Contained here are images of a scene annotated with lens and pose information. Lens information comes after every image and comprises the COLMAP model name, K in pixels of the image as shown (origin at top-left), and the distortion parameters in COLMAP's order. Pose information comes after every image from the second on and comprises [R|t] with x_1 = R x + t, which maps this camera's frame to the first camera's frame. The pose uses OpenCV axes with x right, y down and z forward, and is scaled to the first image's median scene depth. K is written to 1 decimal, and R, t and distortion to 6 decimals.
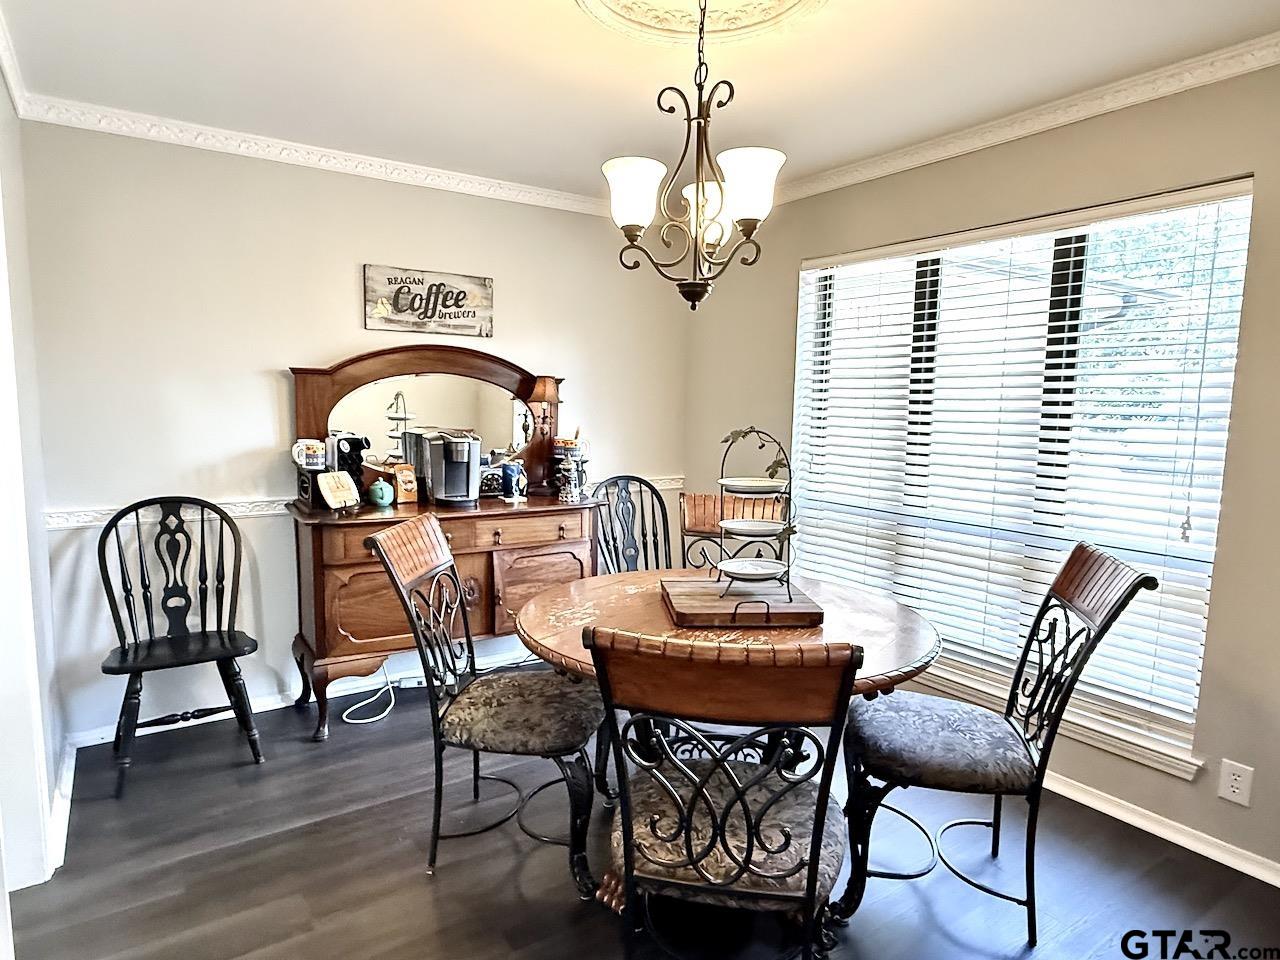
lens RADIAL K [[745.2, 0, 638.8], [0, 745.2, 475.9], [0, 0, 1]] dist [0.008078, 0.001352]
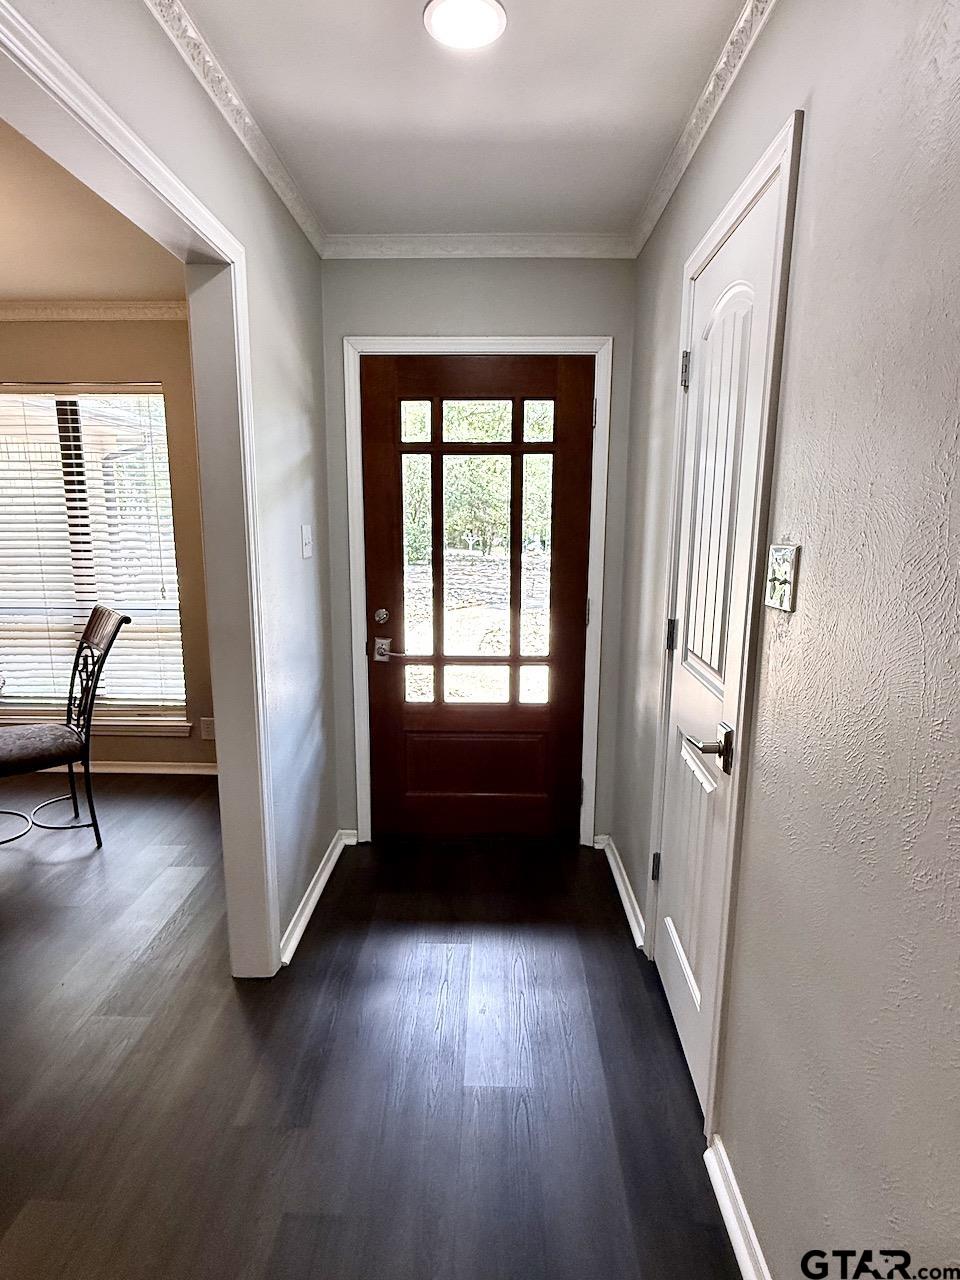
lens RADIAL K [[696.9, 0, 485.9], [0, 696.9, 648.7], [0, 0, 1]] dist [-0.004275, 0.000069]
pose [[0.578542, -0.166044, 0.798573, -0.130012], [0.087876, 0.986050, 0.141362, 0.042216], [-0.810905, -0.011609, 0.585063, -0.550100]]
